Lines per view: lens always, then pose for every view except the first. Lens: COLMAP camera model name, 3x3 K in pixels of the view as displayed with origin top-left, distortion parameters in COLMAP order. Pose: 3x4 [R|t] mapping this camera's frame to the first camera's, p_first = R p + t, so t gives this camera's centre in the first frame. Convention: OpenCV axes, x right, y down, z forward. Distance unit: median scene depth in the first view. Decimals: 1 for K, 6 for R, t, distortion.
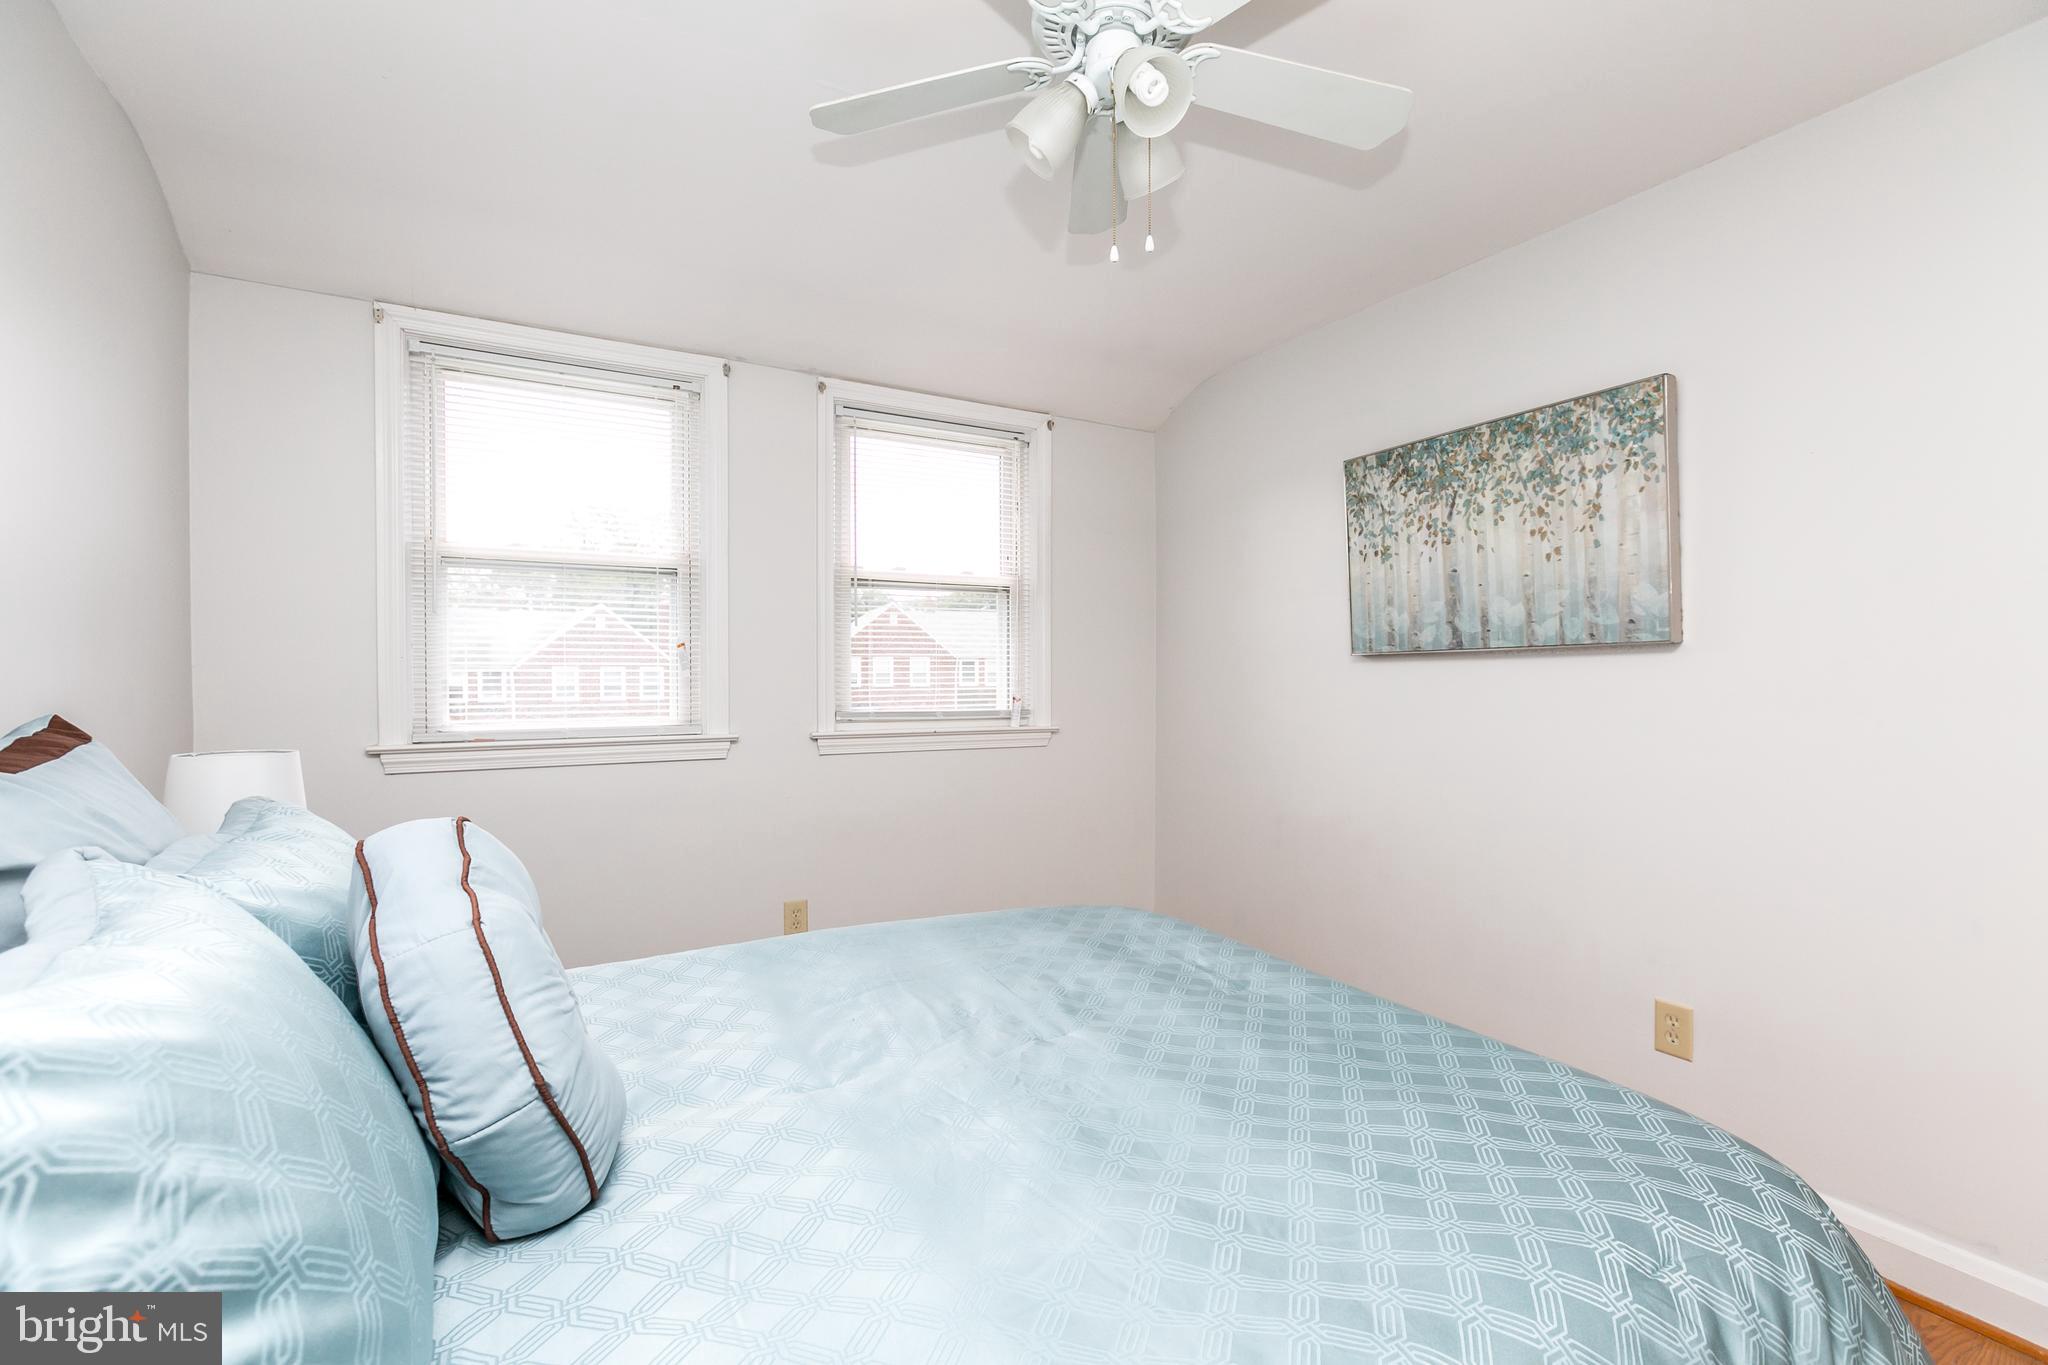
lens RADIAL K [[918.2, 0, 1018.0], [0, 918.2, 690.9], [0, 0, 1]] dist [0.005469, -0.002998]
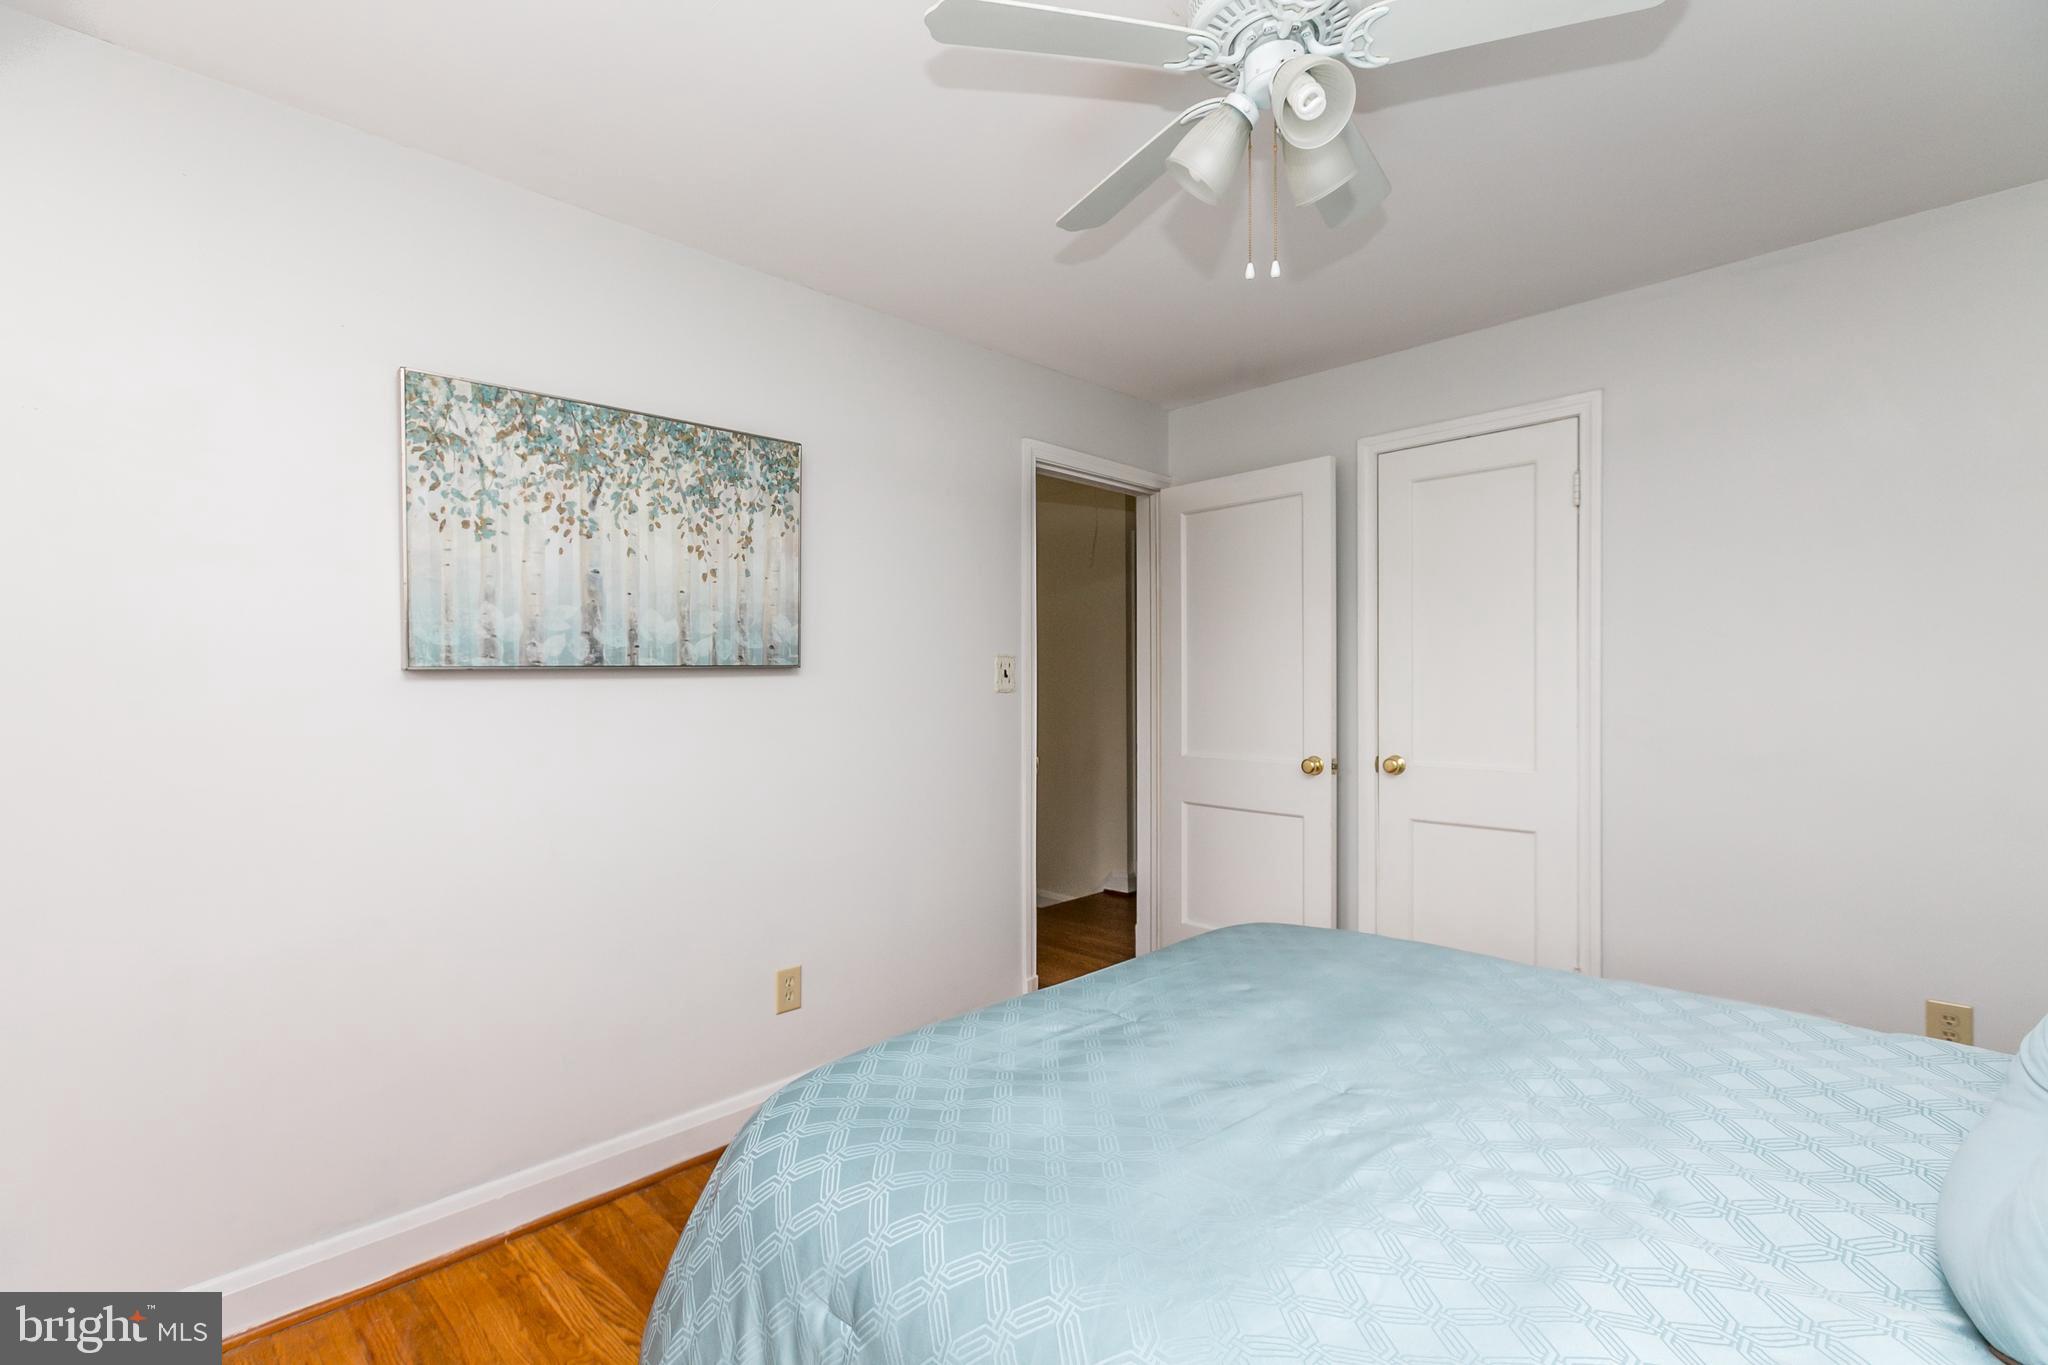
lens RADIAL K [[918.2, 0, 1012.2], [0, 918.2, 685.3], [0, 0, 1]] dist [0.005469, -0.002998]
pose [[-0.276852, -0.002853, 0.960908, -0.430671], [0.021392, 0.999729, 0.009131, -0.027468], [-0.960674, 0.023084, -0.276716, 0.872497]]
